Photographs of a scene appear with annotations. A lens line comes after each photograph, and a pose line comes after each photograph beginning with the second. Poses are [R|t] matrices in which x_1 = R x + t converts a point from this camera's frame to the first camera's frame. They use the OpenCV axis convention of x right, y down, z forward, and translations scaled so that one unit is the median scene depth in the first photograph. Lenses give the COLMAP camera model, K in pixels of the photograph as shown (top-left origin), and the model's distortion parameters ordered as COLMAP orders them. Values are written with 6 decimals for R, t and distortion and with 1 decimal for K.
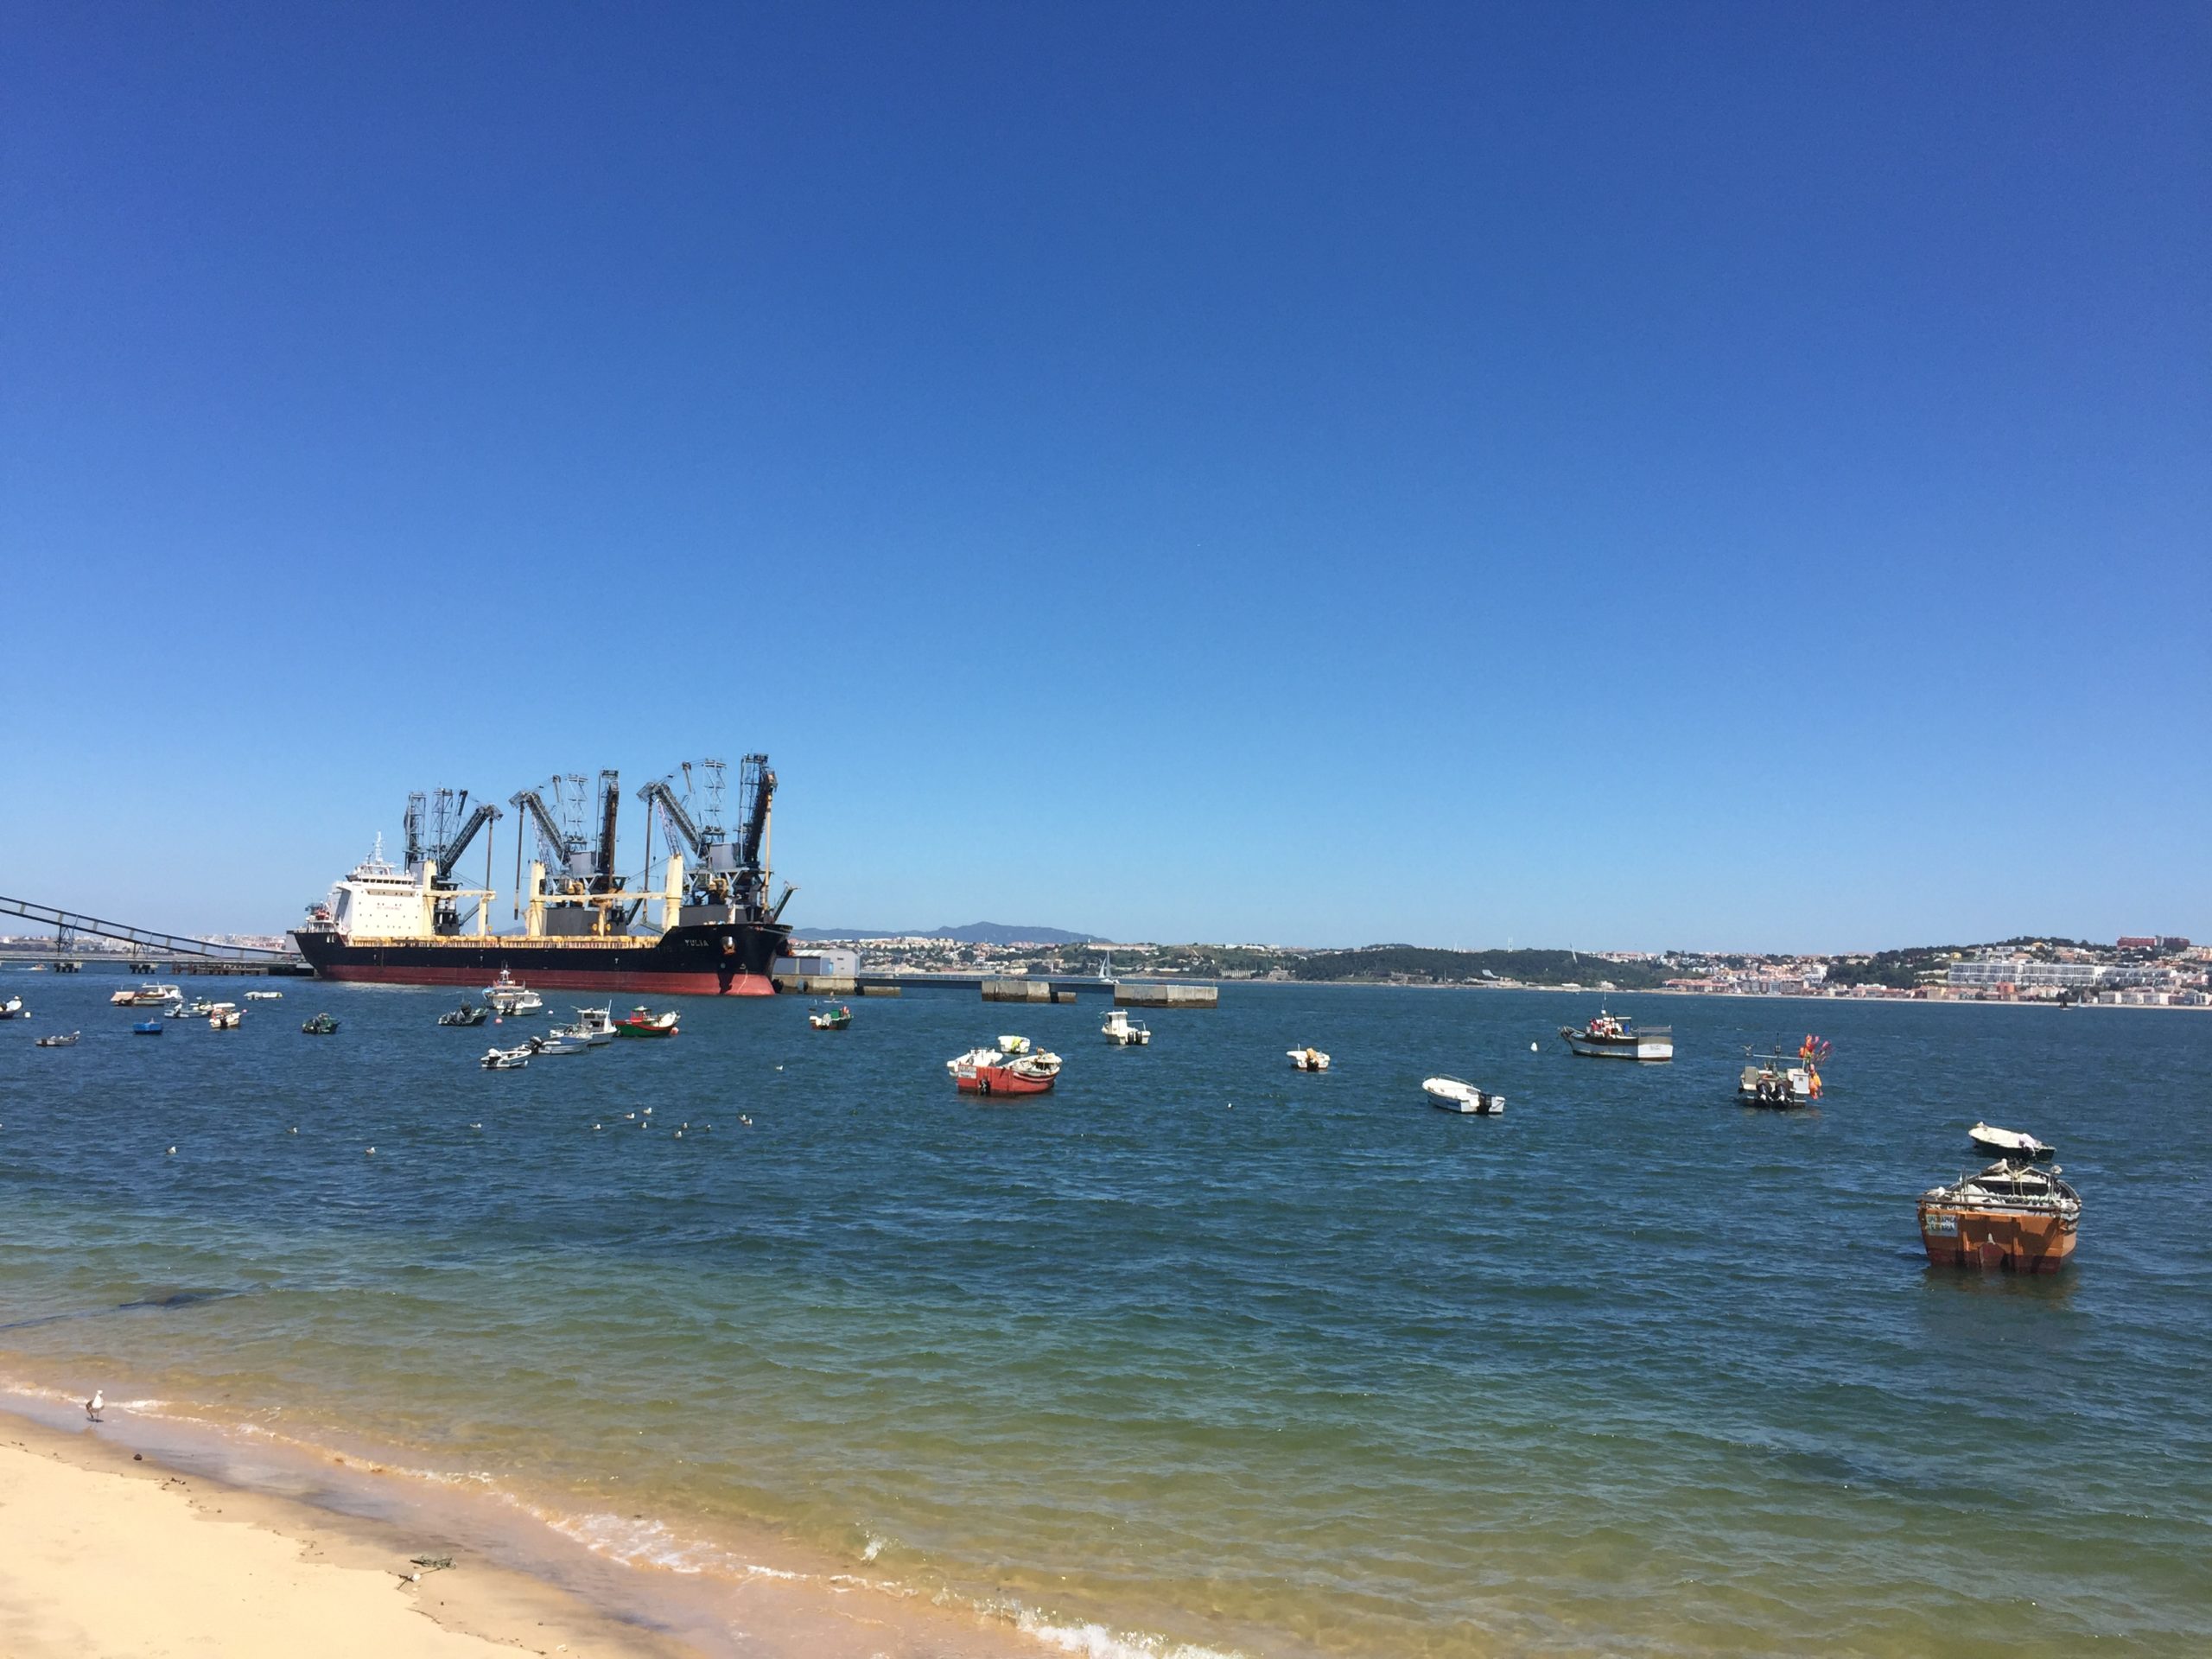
lens RADIAL K [[1859.0, 0, 1096.6], [0, 1859.0, 813.6], [0, 0, 1]] dist [0.087974, -0.105855]
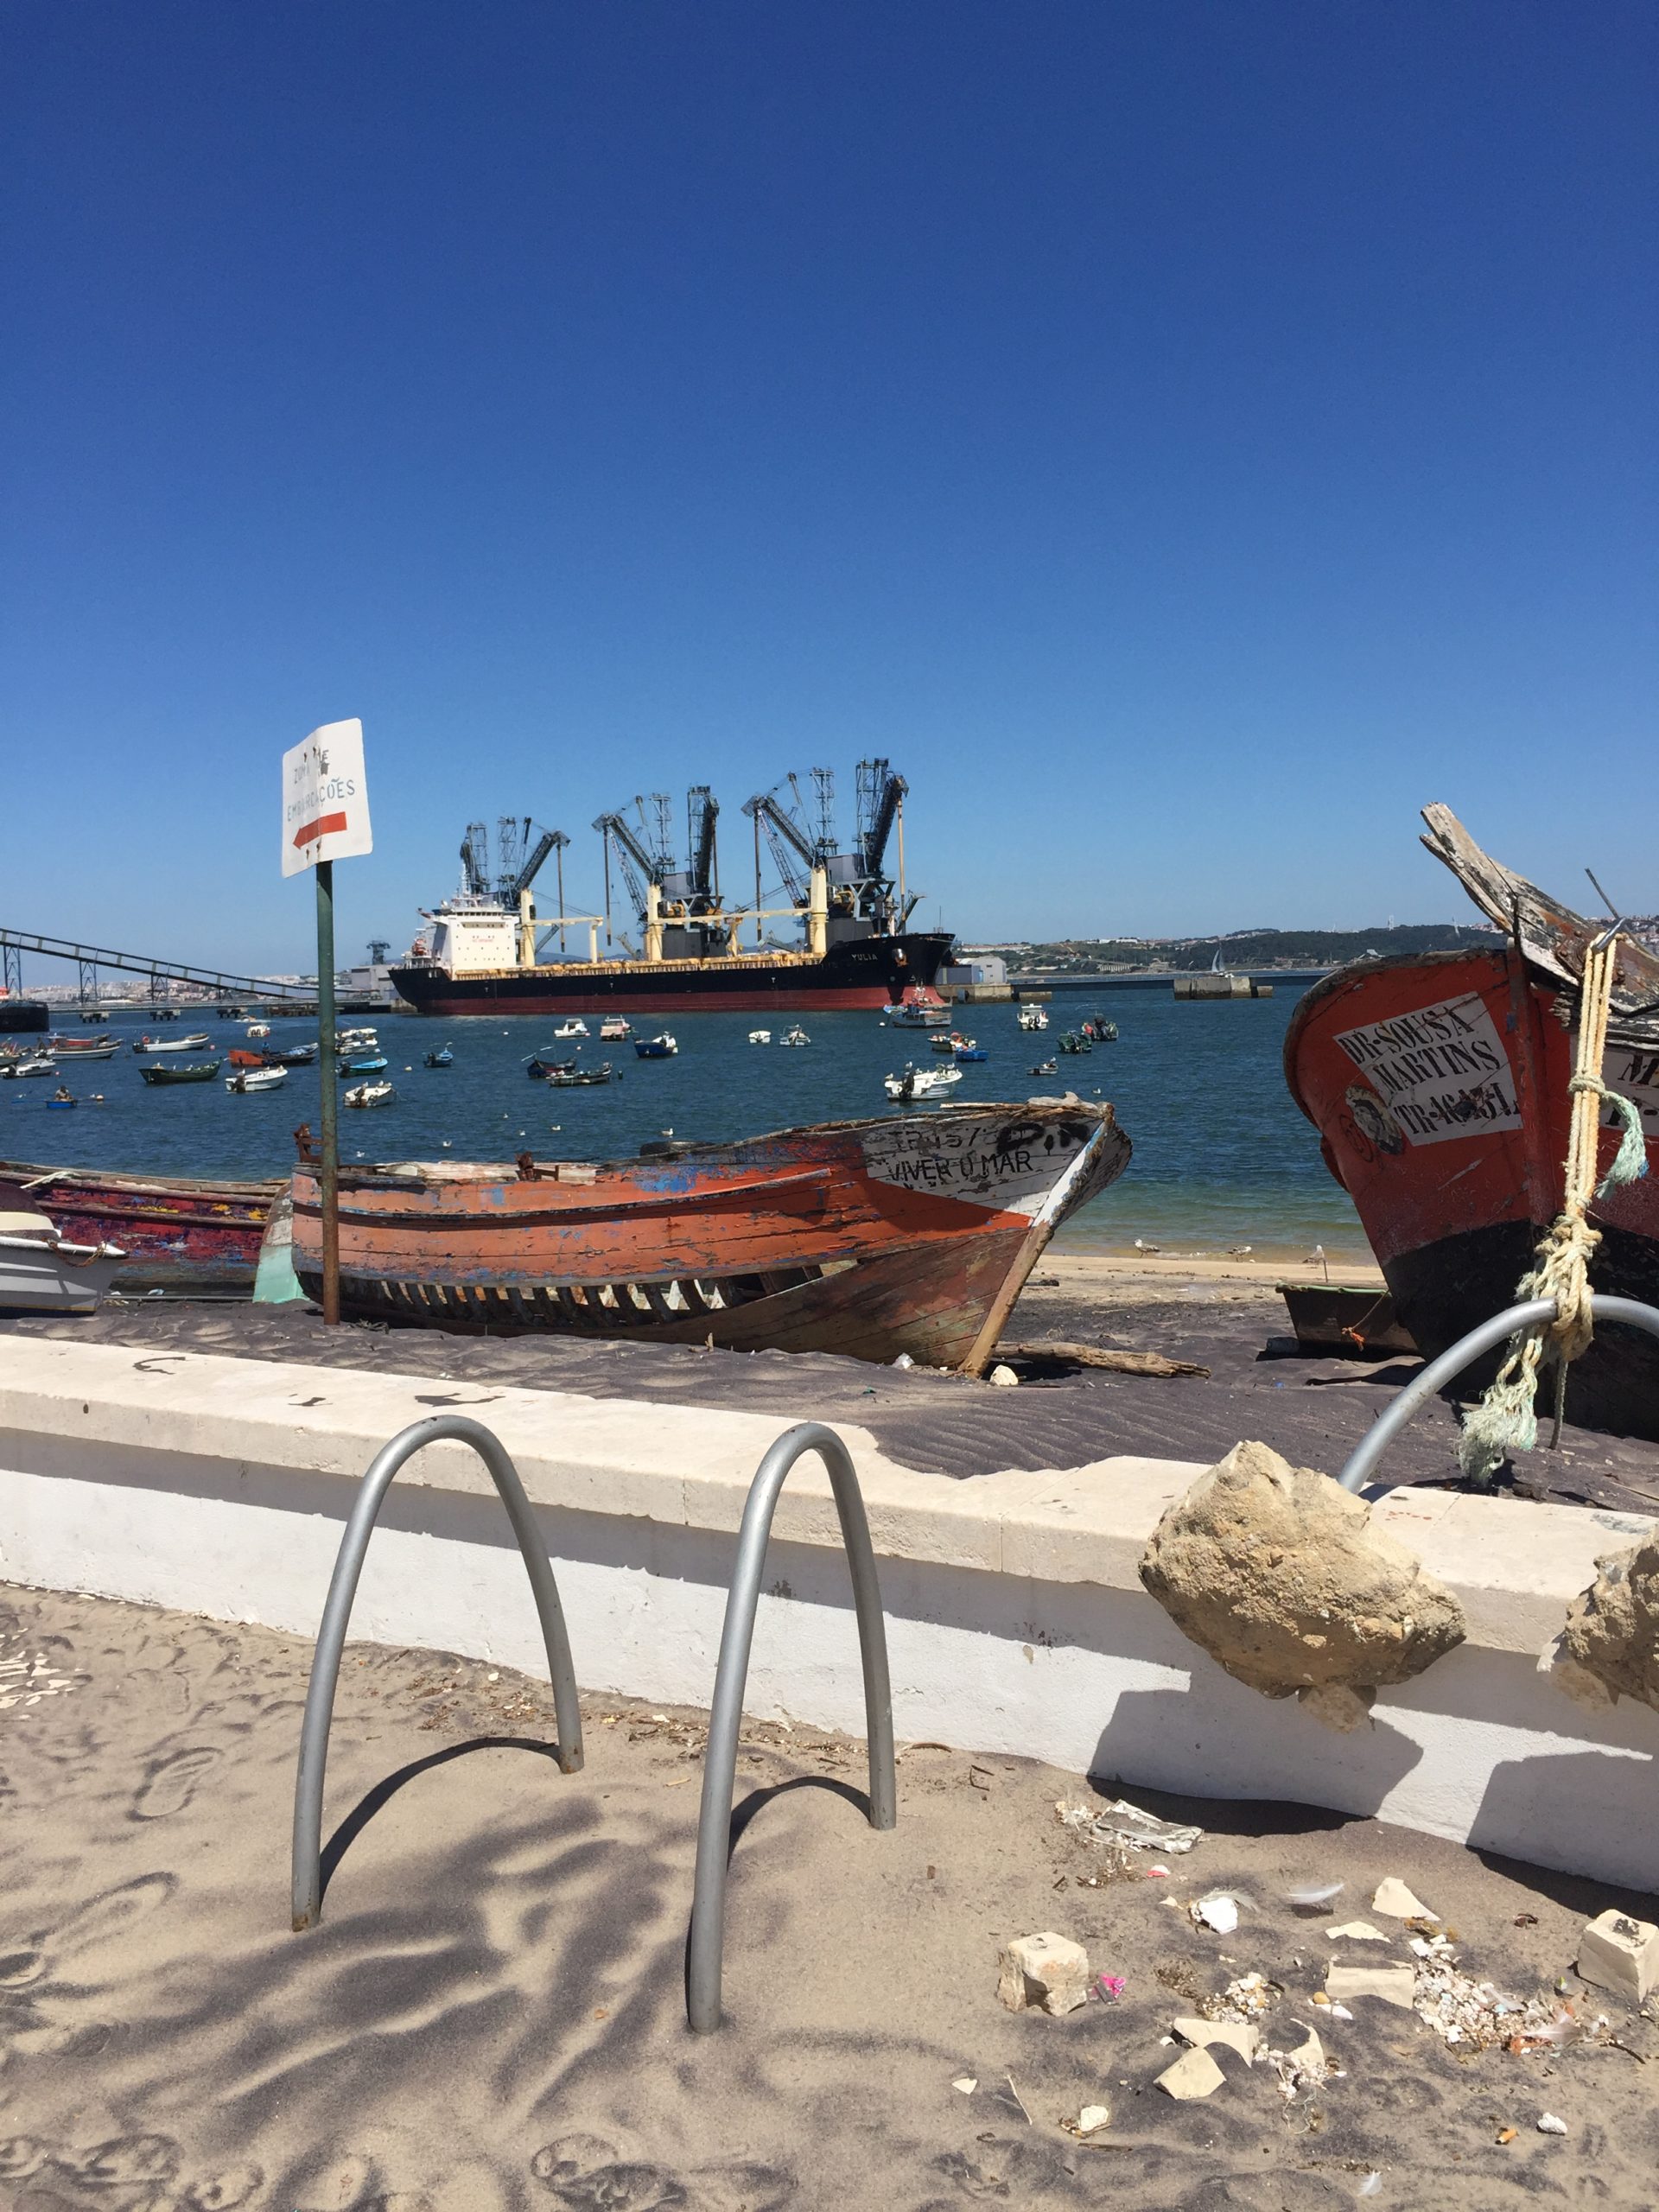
lens RADIAL K [[1859.0, 0, 843.7], [0, 1859.0, 1101.4], [0, 0, 1]] dist [0.087974, -0.105855]
pose [[0.997323, -0.051791, -0.051612, -0.126399], [0.058964, 0.987097, 0.148874, -0.001329], [0.043236, -0.151518, 0.987508, 0.016633]]
